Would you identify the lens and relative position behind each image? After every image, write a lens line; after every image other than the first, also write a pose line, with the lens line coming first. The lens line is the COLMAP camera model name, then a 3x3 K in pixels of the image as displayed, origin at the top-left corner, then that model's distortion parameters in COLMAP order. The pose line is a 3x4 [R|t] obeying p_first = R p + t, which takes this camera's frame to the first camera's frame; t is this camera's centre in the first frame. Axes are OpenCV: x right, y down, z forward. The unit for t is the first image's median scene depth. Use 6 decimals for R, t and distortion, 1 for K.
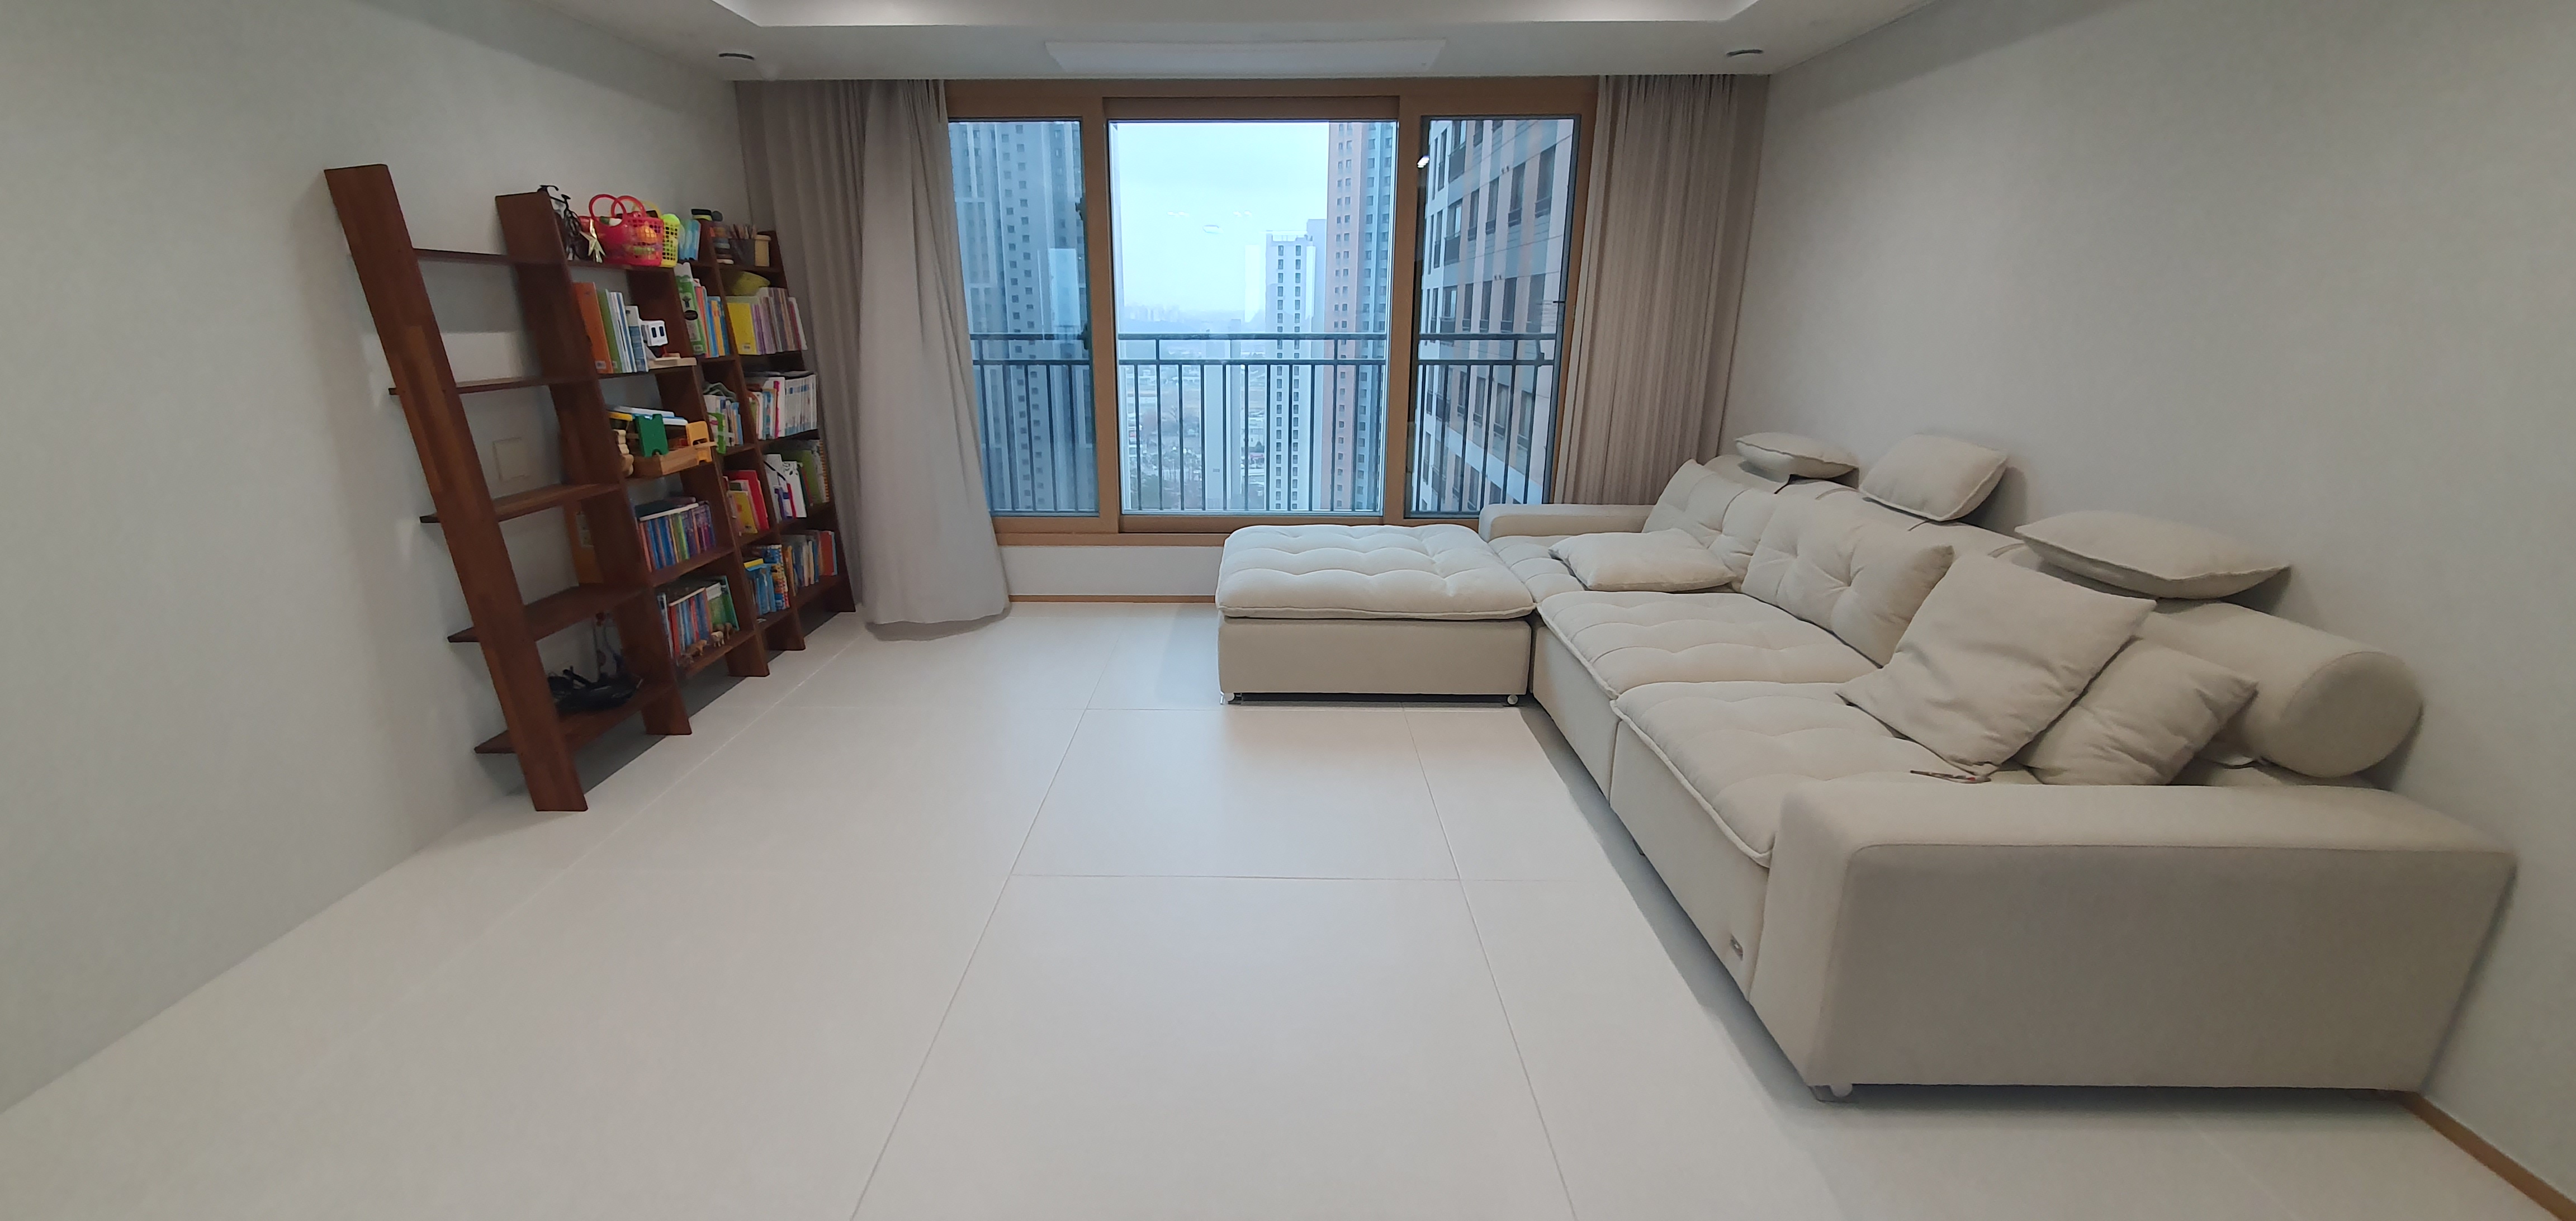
lens RADIAL K [[1006.3, 0, 1265.4], [0, 1006.3, 629.4], [0, 0, 1]] dist [-0.013988, -0.000126]
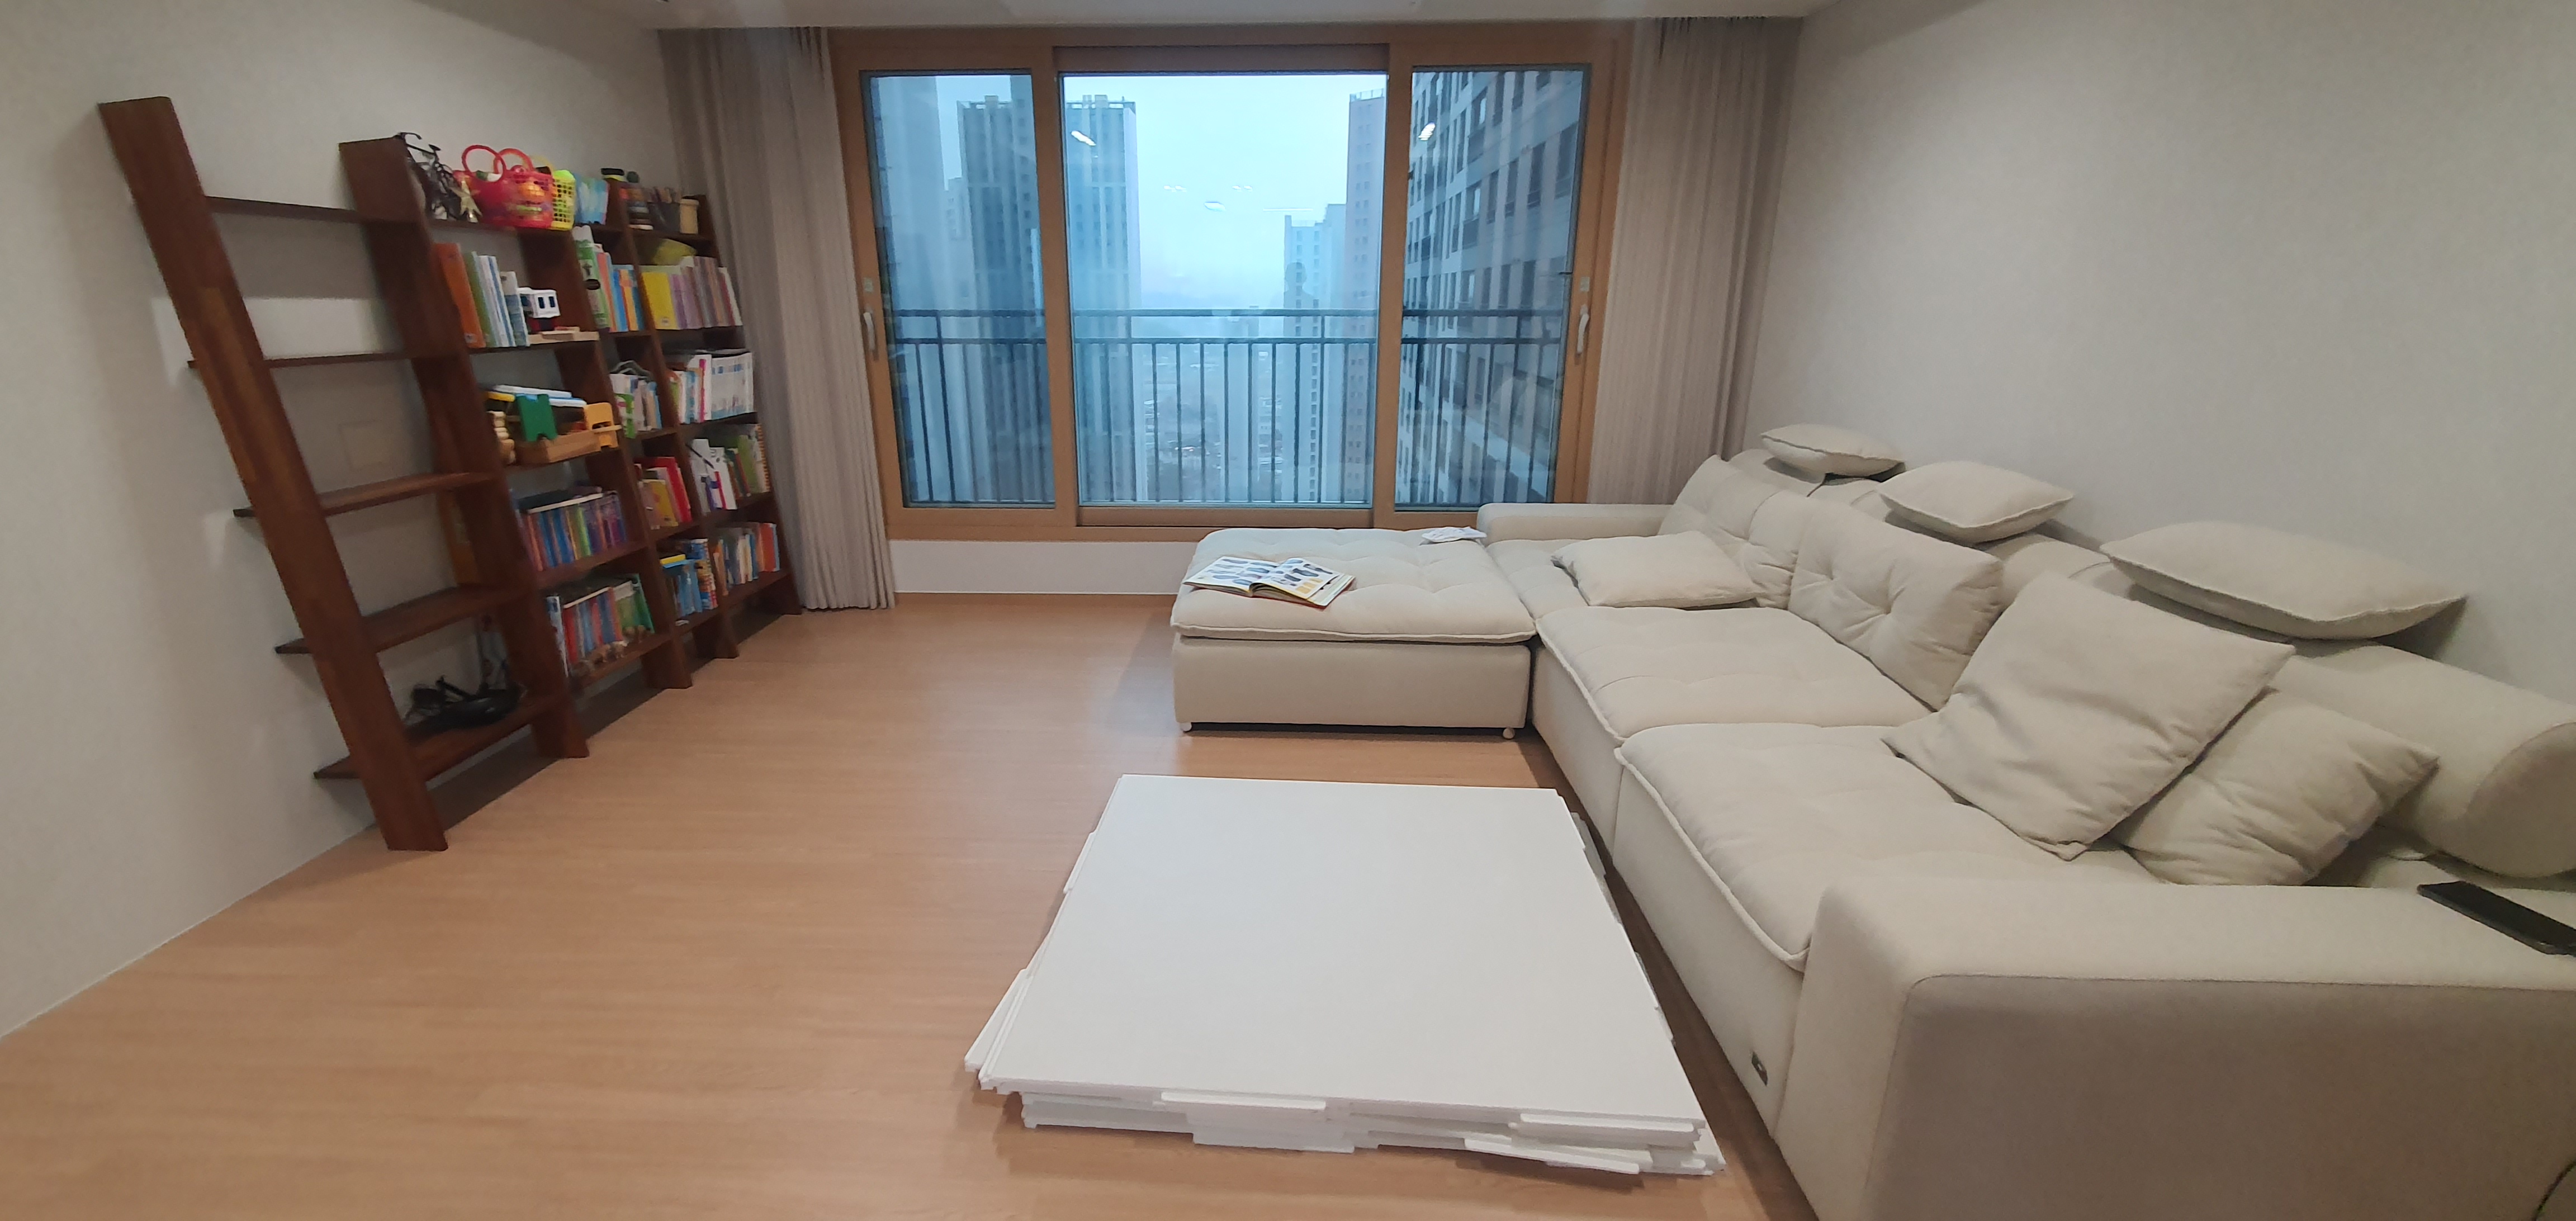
lens RADIAL K [[1006.3, 0, 1304.5], [0, 1006.3, 587.1], [0, 0, 1]] dist [-0.013988, -0.000126]
pose [[0.999963, 0.007424, 0.004396, 0.067689], [-0.007292, 0.999543, -0.029322, -0.026060], [-0.004612, 0.029289, 0.999560, 0.131439]]
